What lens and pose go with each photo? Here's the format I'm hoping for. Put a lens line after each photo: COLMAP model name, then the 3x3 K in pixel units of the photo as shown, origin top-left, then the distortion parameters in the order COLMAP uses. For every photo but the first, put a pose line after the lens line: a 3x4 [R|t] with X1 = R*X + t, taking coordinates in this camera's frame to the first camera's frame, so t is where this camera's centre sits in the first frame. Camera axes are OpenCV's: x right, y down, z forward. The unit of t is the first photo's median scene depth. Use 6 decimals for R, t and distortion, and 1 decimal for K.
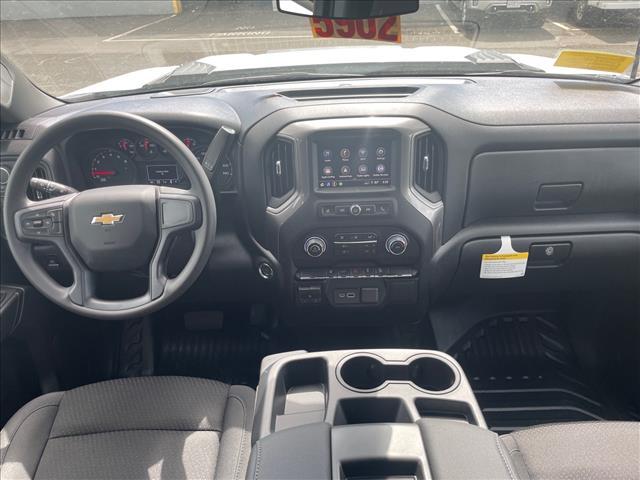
lens RADIAL K [[487.8, 0, 323.3], [0, 487.8, 238.9], [0, 0, 1]] dist [0.086351, -0.116566]
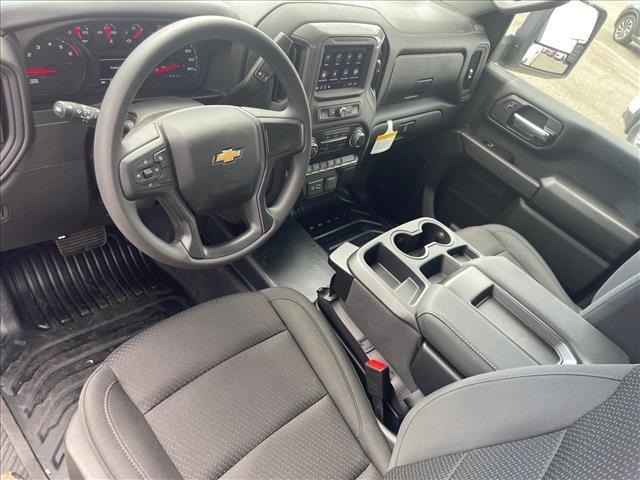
lens RADIAL K [[483.5, 0, 317.9], [0, 483.5, 232.9], [0, 0, 1]] dist [0.089127, -0.121161]
pose [[0.667951, -0.247983, 0.701673, -0.810626], [0.013653, 0.946774, 0.321609, -0.153472], [-0.744080, -0.205239, 0.635785, 0.276007]]
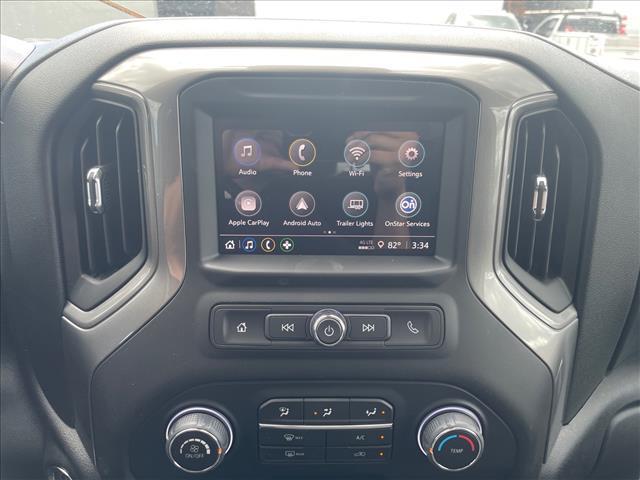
lens RADIAL K [[487.8, 0, 323.3], [0, 487.8, 238.9], [0, 0, 1]] dist [0.086351, -0.116566]
pose [[0.997900, 0.040528, 0.050519, 0.043515], [-0.034171, 0.992077, -0.120894, -0.077858], [-0.055018, 0.118914, 0.991379, 0.671963]]
